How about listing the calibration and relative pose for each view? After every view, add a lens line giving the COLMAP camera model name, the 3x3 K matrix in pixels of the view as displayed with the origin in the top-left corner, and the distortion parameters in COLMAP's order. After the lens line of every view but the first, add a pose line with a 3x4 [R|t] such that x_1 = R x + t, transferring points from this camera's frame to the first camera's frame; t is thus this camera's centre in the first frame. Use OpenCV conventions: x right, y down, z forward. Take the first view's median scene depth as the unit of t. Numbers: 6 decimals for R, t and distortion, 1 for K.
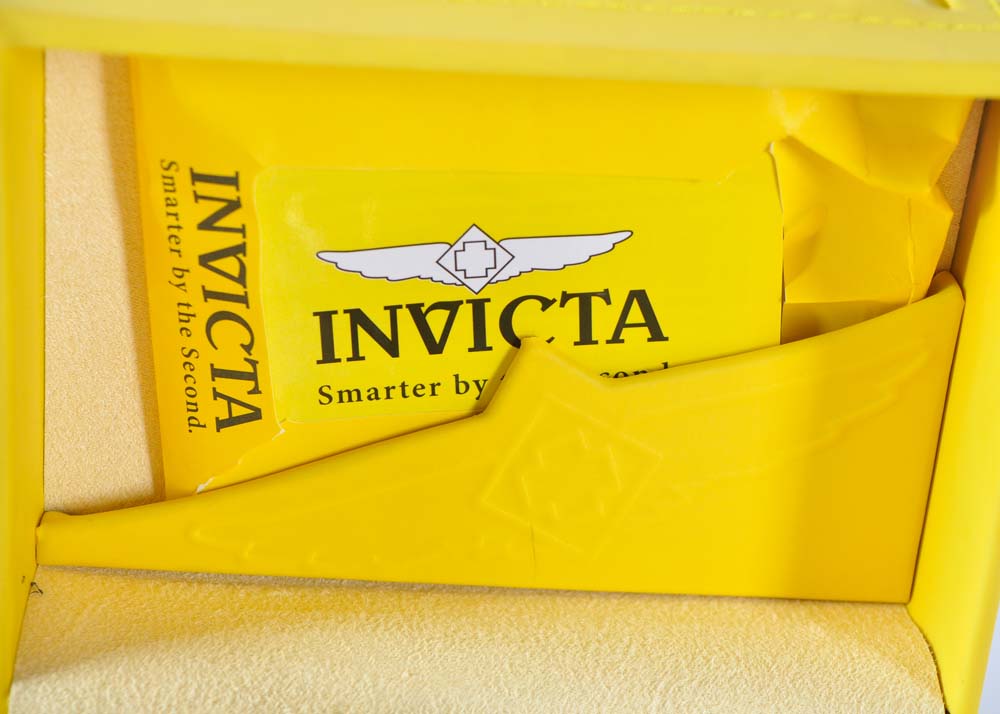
lens RADIAL K [[2201.4, 0, 499.3], [0, 2201.4, 354.5], [0, 0, 1]] dist [0.051257, 0.000000]
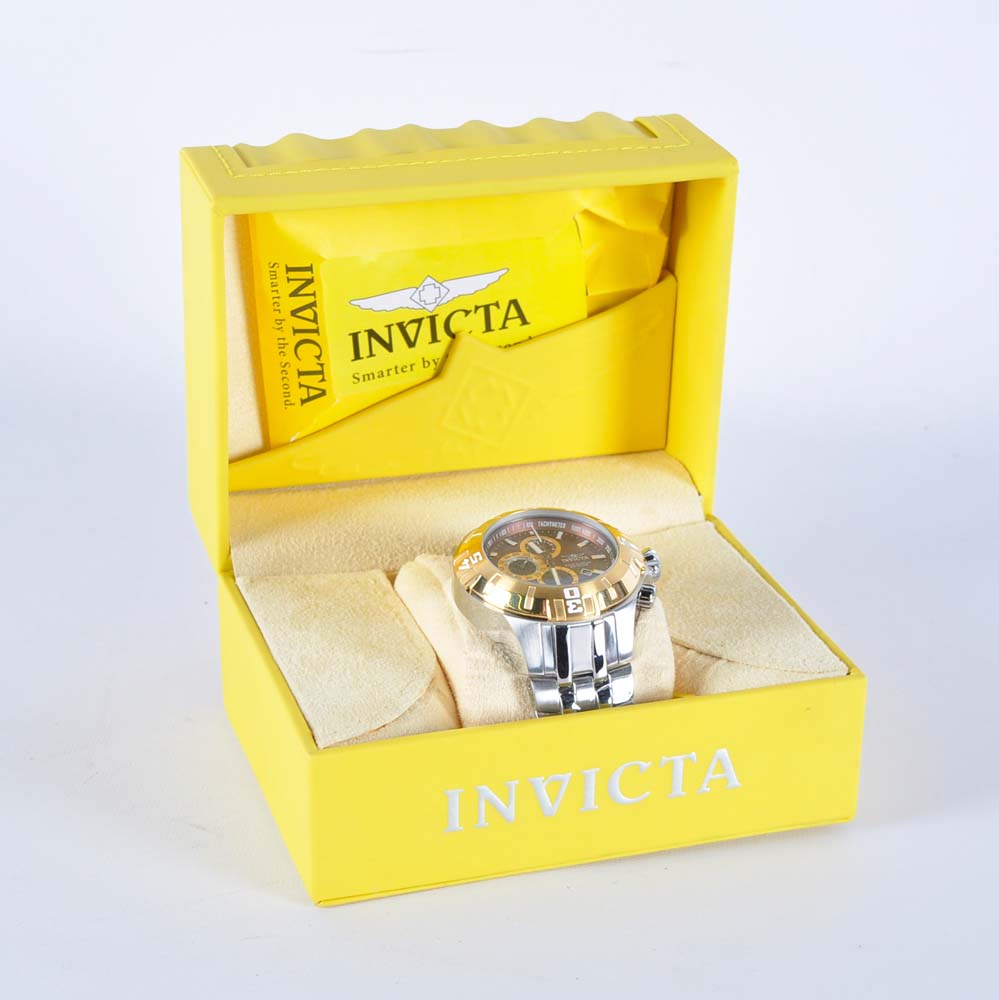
lens RADIAL K [[3071.1, 0, 499.3], [0, 3071.1, 500.6], [0, 0, 1]] dist [0.009700, 0.000000]
pose [[0.958595, -0.146614, 0.244131, -0.616961], [0.144394, 0.989150, 0.027066, 0.068627], [-0.245450, 0.009306, 0.969364, -1.550711]]
